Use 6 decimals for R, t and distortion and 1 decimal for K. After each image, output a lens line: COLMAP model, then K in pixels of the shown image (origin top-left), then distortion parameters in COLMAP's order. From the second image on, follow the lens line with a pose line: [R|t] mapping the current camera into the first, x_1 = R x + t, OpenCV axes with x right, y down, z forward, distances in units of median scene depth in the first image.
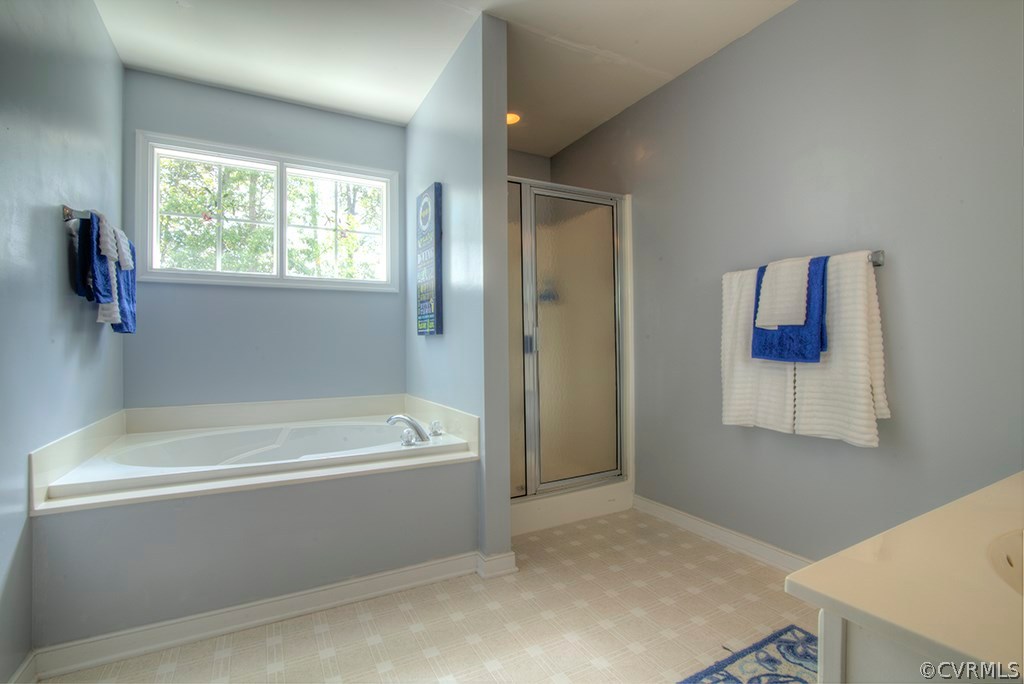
lens RADIAL K [[468.5, 0, 506.0], [0, 468.5, 340.8], [0, 0, 1]] dist [-0.020486, 0.001158]
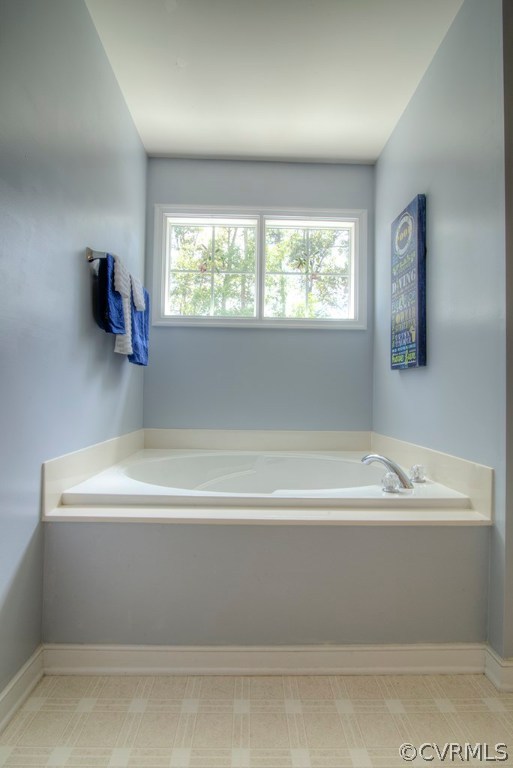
lens RADIAL K [[351.4, 0, 255.8], [0, 351.4, 386.3], [0, 0, 1]] dist [-0.020486, 0.001158]
pose [[0.895366, 0.011896, -0.445172, -0.137290], [-0.018715, 0.999765, -0.010925, 0.039304], [0.444938, 0.018113, 0.895378, 0.293935]]
